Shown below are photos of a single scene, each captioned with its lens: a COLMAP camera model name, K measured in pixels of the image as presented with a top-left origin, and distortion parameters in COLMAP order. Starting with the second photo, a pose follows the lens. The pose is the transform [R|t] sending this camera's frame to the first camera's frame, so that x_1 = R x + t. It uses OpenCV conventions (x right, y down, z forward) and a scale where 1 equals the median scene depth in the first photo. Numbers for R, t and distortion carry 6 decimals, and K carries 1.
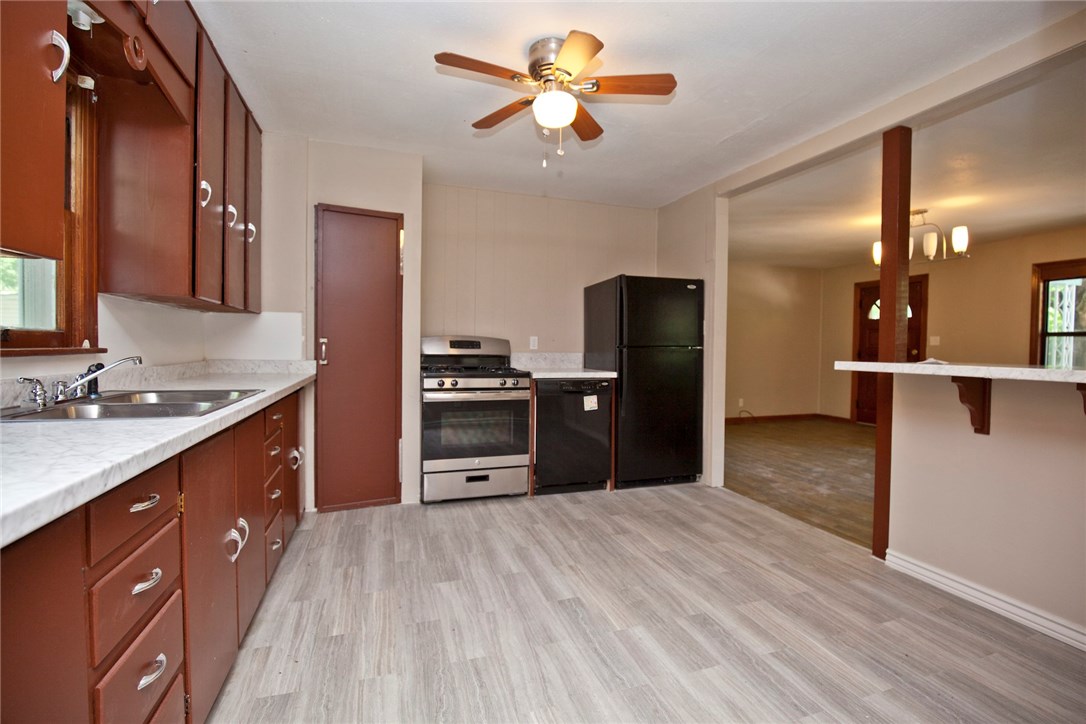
lens RADIAL K [[501.2, 0, 553.0], [0, 501.2, 358.4], [0, 0, 1]] dist [-0.027093, 0.003088]
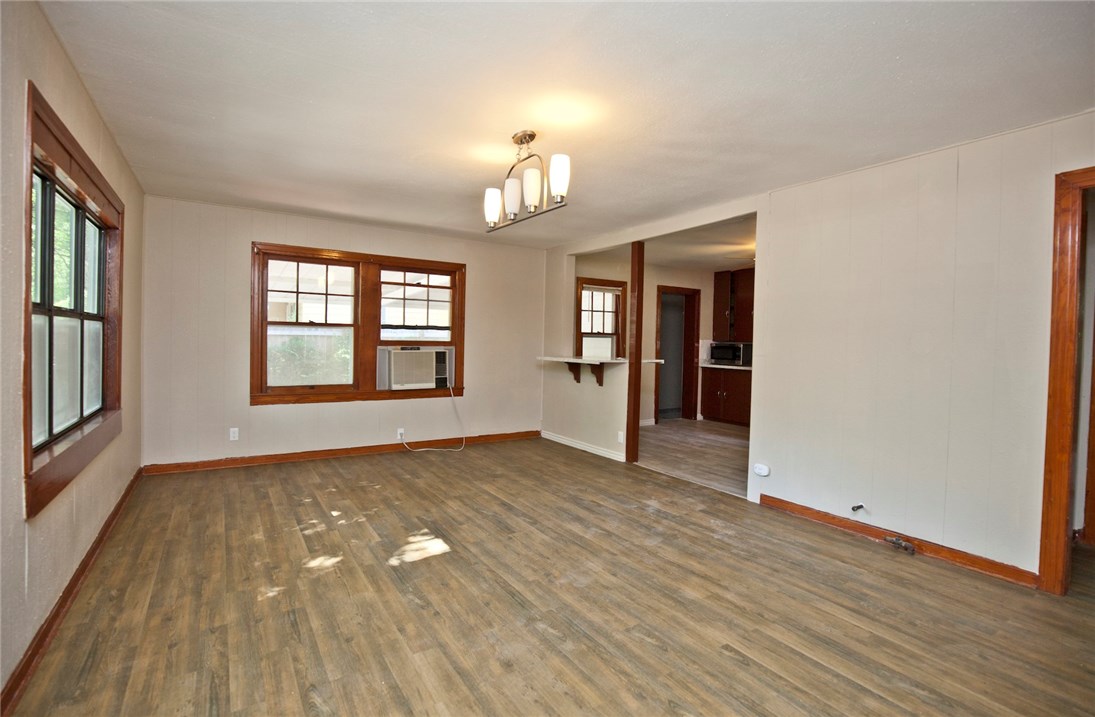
lens RADIAL K [[506.9, 0, 556.8], [0, 506.9, 351.9], [0, 0, 1]] dist [-0.032420, 0.006141]
pose [[-0.967933, -0.031221, -0.249260, 1.239319], [-0.042423, 0.998311, 0.039695, -0.077064], [0.247600, 0.048996, -0.967623, 2.386600]]
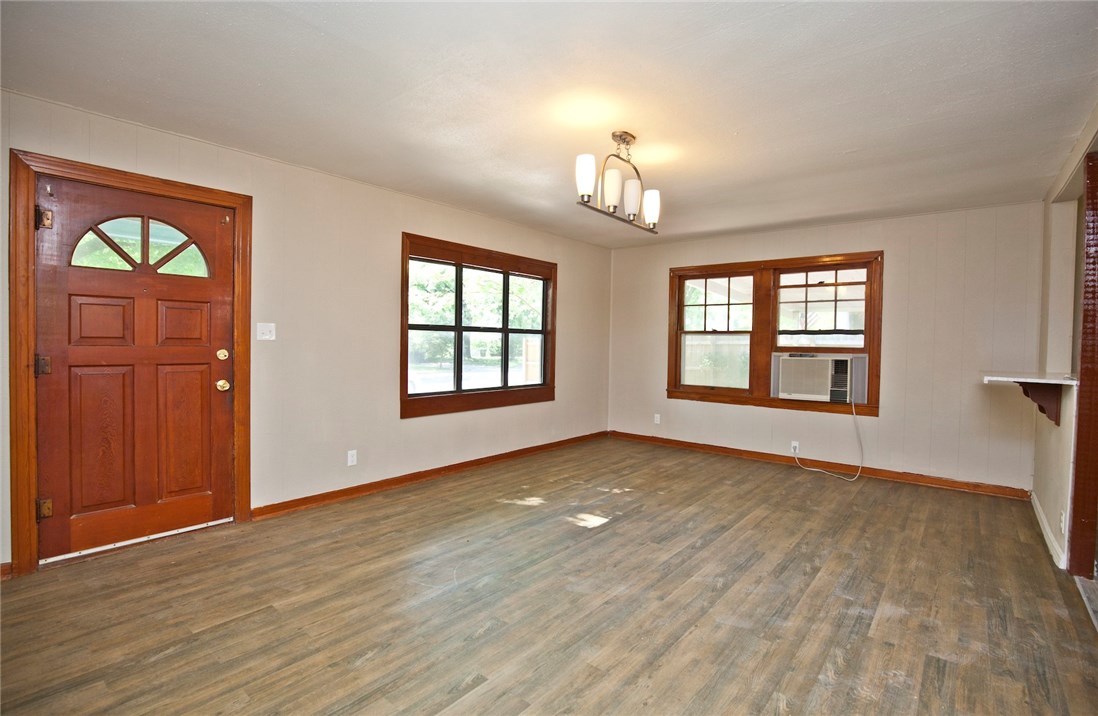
lens RADIAL K [[508.3, 0, 563.1], [0, 508.3, 345.7], [0, 0, 1]] dist [-0.032420, 0.006141]
pose [[-0.526640, -0.031355, 0.849510, 0.328350], [-0.004459, 0.999408, 0.034123, -0.079364], [-0.850077, 0.014183, -0.526468, 2.050008]]
